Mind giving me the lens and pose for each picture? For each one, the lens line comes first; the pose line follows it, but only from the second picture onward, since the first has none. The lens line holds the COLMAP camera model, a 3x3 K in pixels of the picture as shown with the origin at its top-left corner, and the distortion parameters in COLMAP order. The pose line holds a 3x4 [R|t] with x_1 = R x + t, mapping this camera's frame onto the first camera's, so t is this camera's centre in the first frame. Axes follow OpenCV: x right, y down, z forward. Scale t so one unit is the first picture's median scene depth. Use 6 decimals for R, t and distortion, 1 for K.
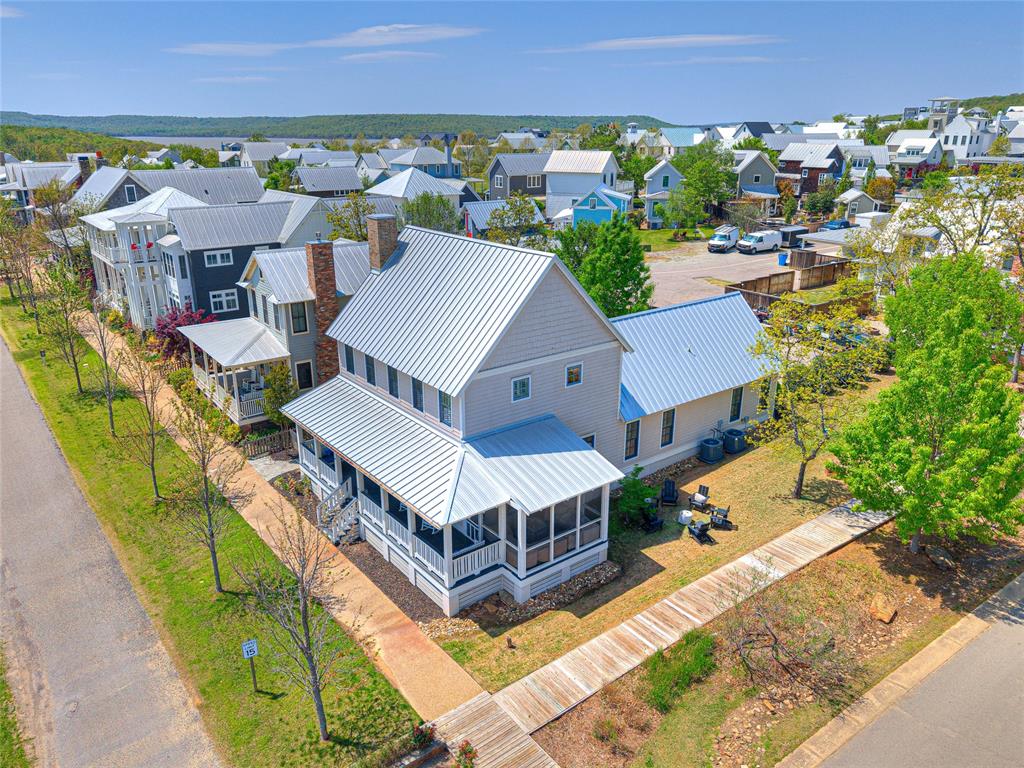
lens RADIAL K [[740.0, 0, 513.6], [0, 740.0, 385.7], [0, 0, 1]] dist [0.009075, -0.012522]
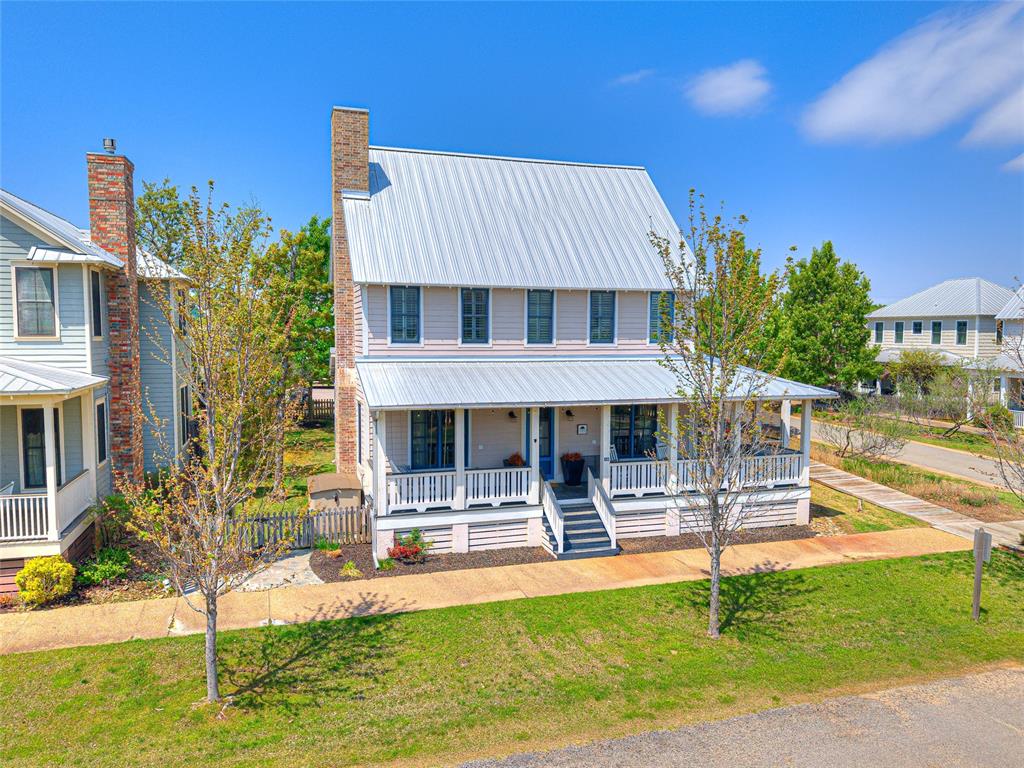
lens RADIAL K [[740.0, 0, 512.4], [0, 740.0, 384.2], [0, 0, 1]] dist [0.009075, -0.012522]
pose [[0.343834, -0.062328, 0.936960, -0.946584], [0.309732, 0.949482, -0.050500, 0.091431], [-0.886479, 0.307570, 0.345769, 0.910443]]
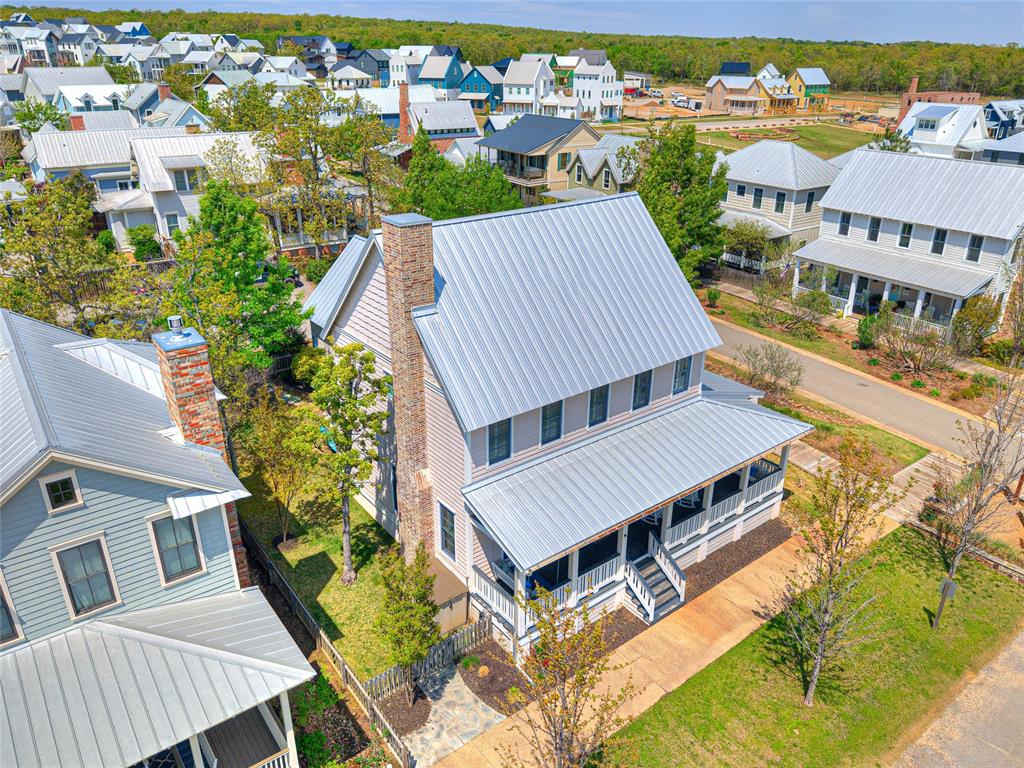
lens RADIAL K [[740.0, 0, 514.8], [0, 740.0, 381.2], [0, 0, 1]] dist [0.009075, -0.012522]
pose [[0.001494, -0.402221, 0.915541, -0.971080], [0.329658, 0.864562, 0.379287, -0.393681], [-0.944099, 0.301249, 0.133886, 1.106204]]
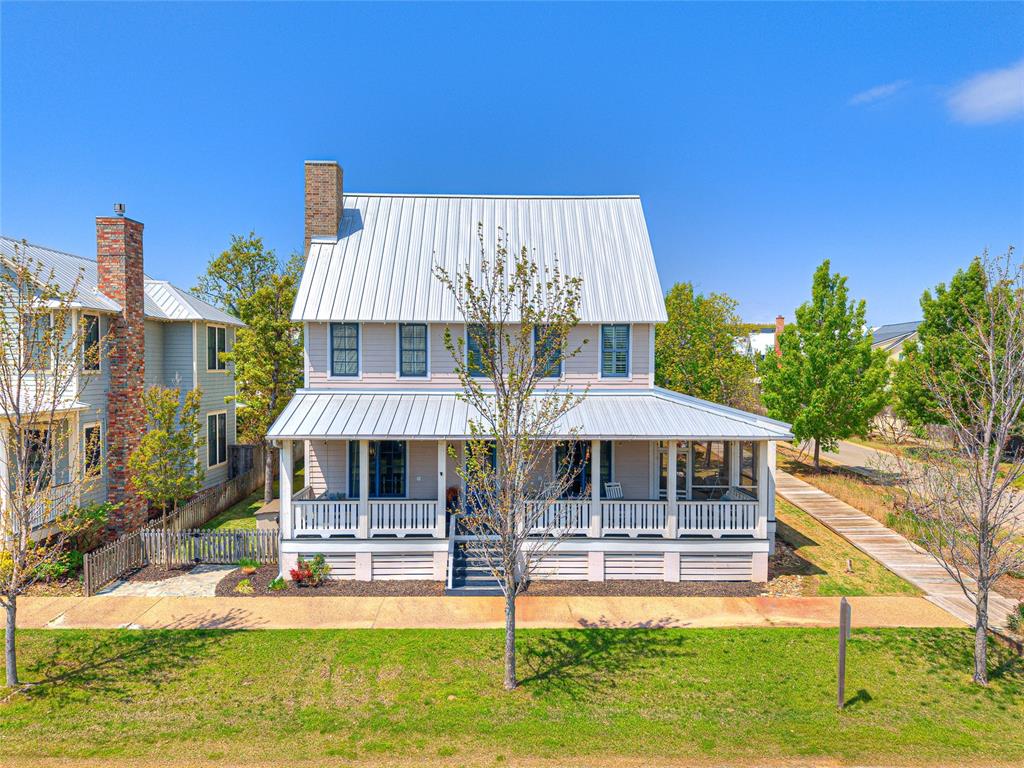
lens RADIAL K [[740.0, 0, 512.9], [0, 740.0, 384.2], [0, 0, 1]] dist [0.009075, -0.012522]
pose [[0.594453, -0.017363, 0.803943, -0.809484], [0.264486, 0.948363, -0.175085, 0.175003], [-0.759390, 0.316712, 0.568349, 0.666244]]
